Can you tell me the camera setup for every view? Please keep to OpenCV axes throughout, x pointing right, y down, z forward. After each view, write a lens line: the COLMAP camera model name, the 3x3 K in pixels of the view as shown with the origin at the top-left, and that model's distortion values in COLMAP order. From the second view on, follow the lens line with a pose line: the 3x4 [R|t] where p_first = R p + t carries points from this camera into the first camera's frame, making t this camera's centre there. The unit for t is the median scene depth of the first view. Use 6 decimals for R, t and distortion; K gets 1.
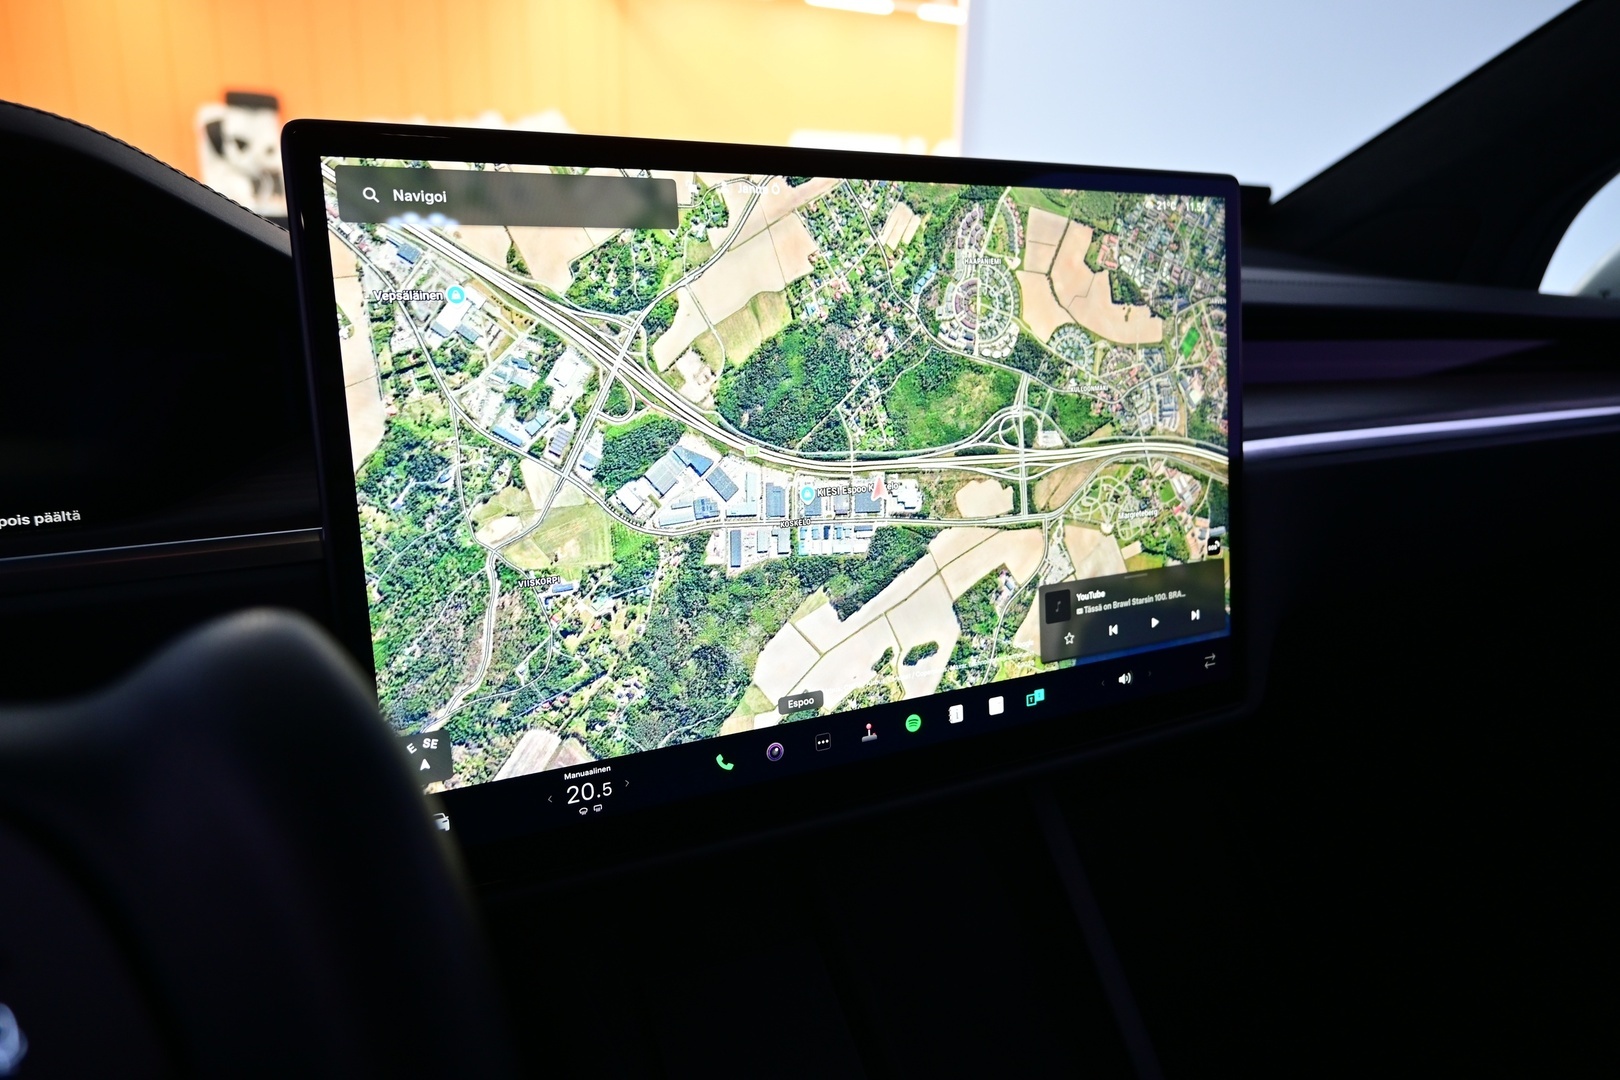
lens RADIAL K [[1095.0, 0, 811.9], [0, 1095.0, 537.2], [0, 0, 1]] dist [-0.006289, 0.000574]
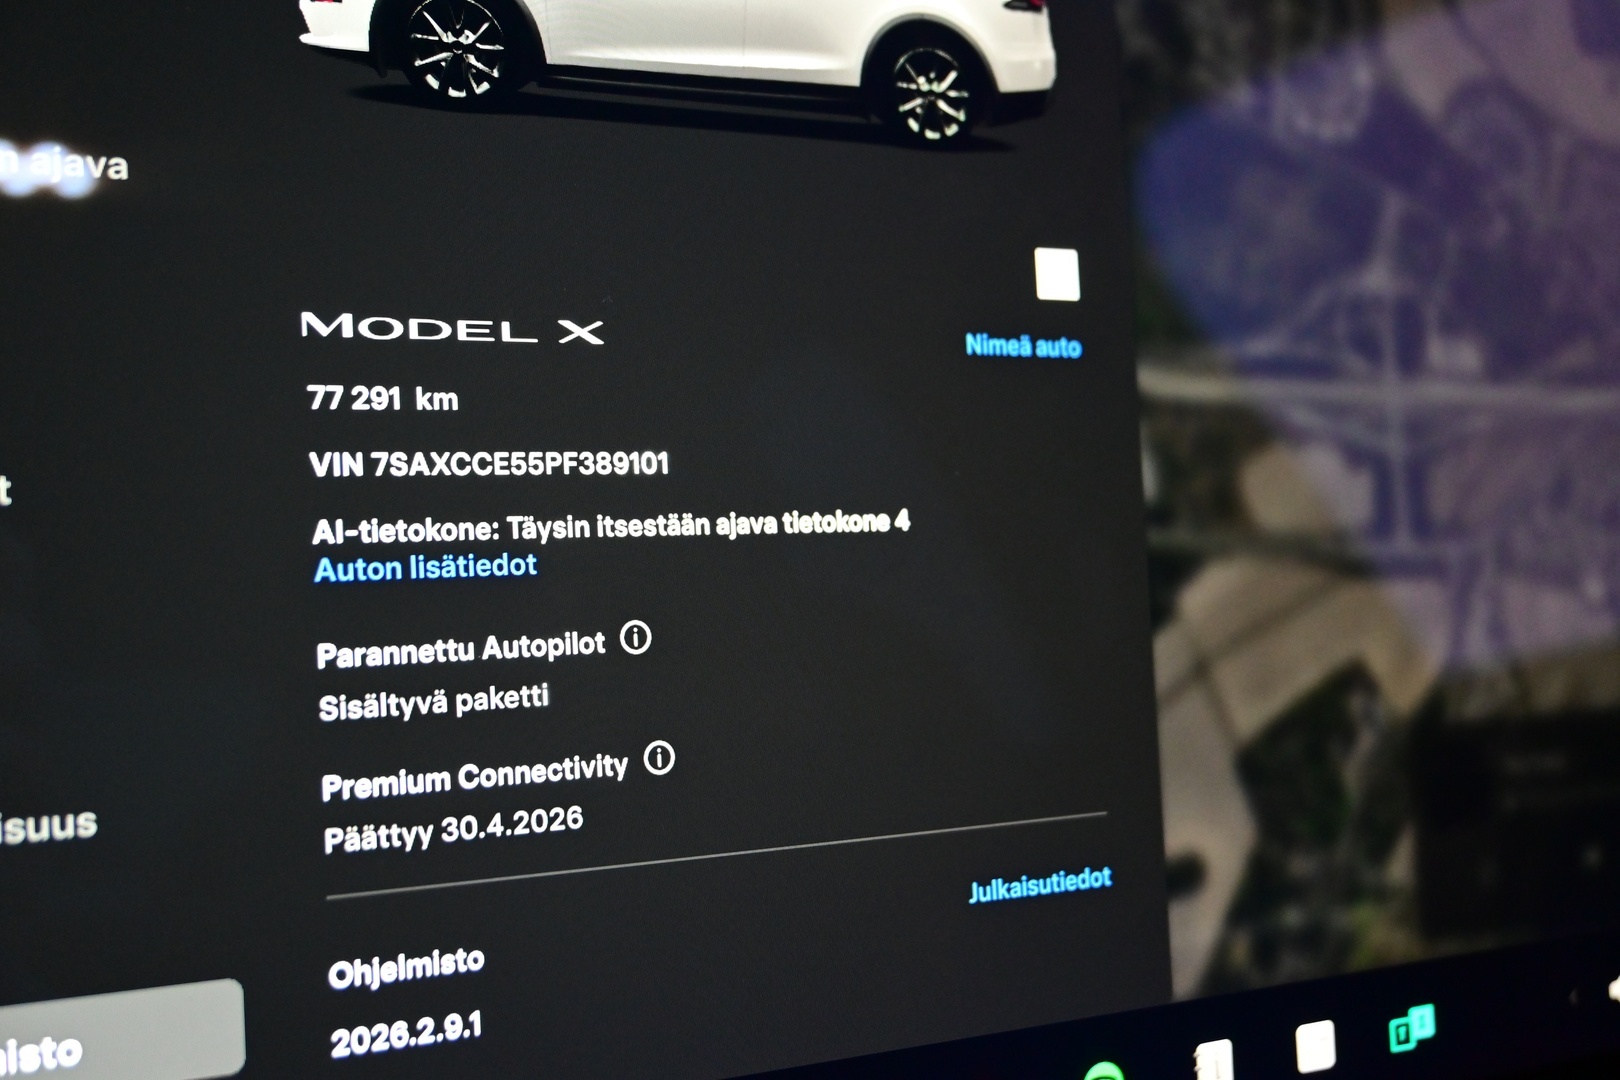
lens RADIAL K [[1687.1, 0, 802.4], [0, 1687.1, 545.3], [0, 0, 1]] dist [0.017929, 0.000000]
pose [[0.999977, 0.003159, -0.005971, -0.019417], [-0.004067, 0.987286, -0.158903, 0.082412], [0.005393, 0.158924, 0.987276, 0.413075]]
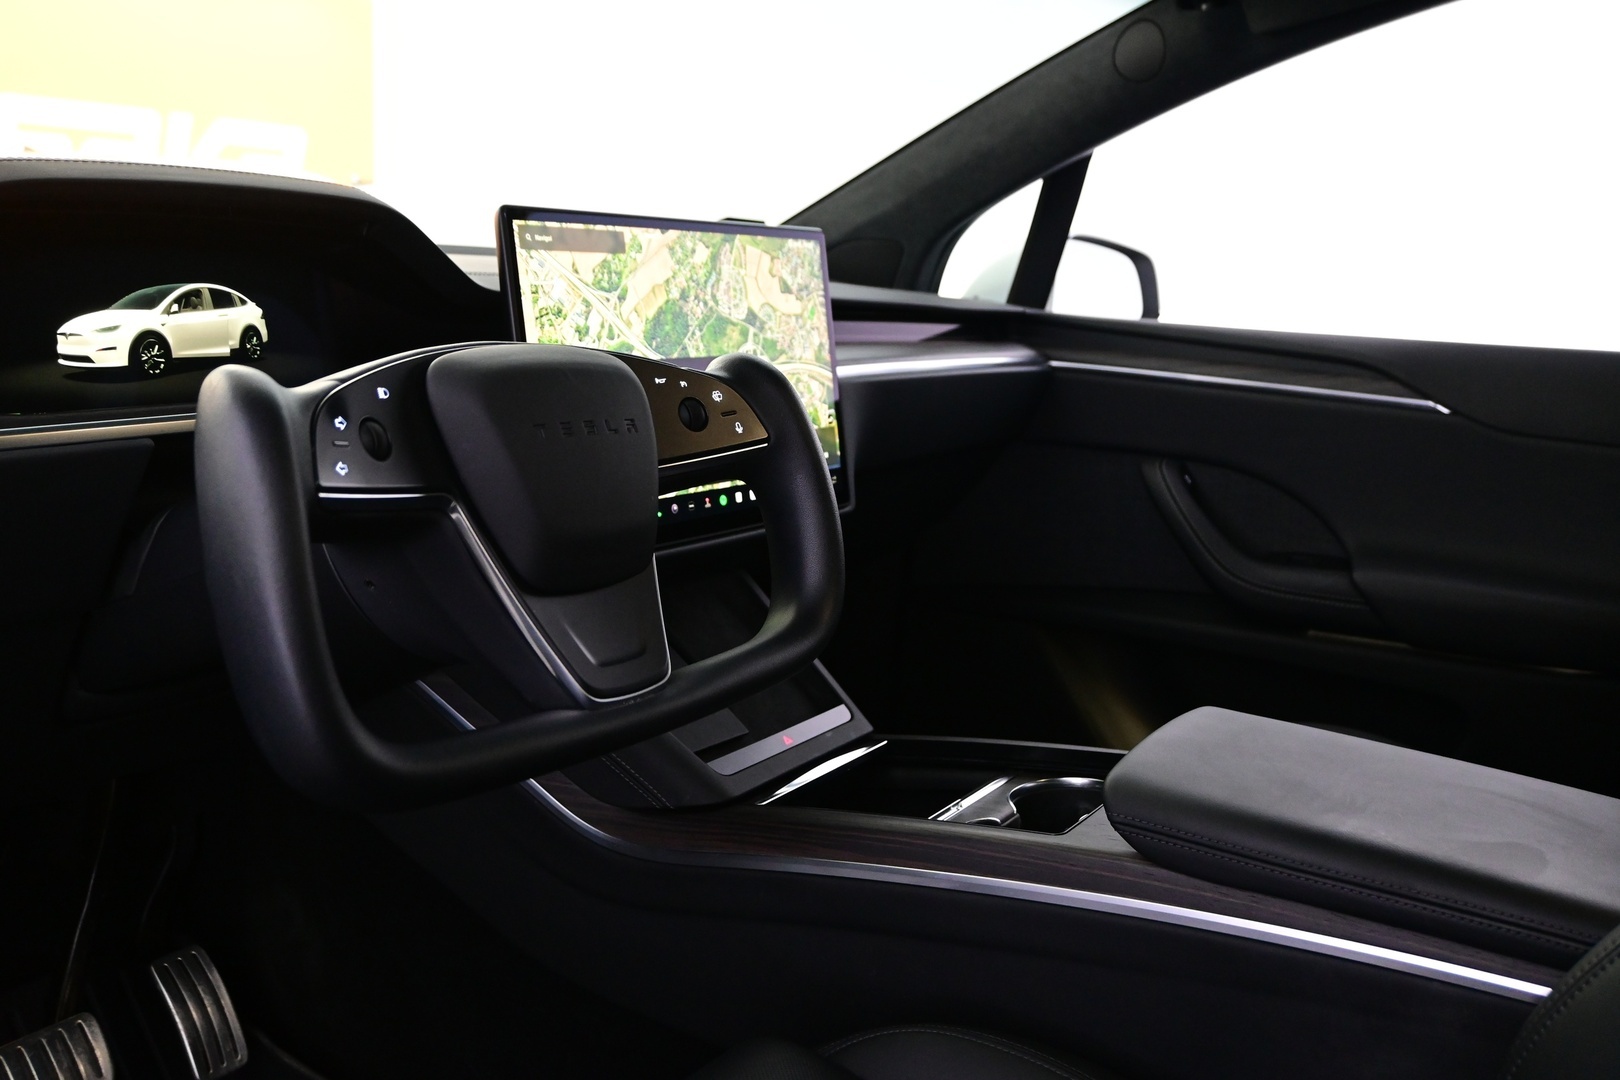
lens RADIAL K [[1475.5, 0, 813.6], [0, 1475.5, 547.9], [0, 0, 1]] dist [-0.021493, 0.000000]
pose [[0.868644, -0.073897, 0.489894, -1.080183], [0.103079, 0.994132, -0.032813, 0.360005], [-0.484595, 0.079000, 0.871164, -1.401453]]
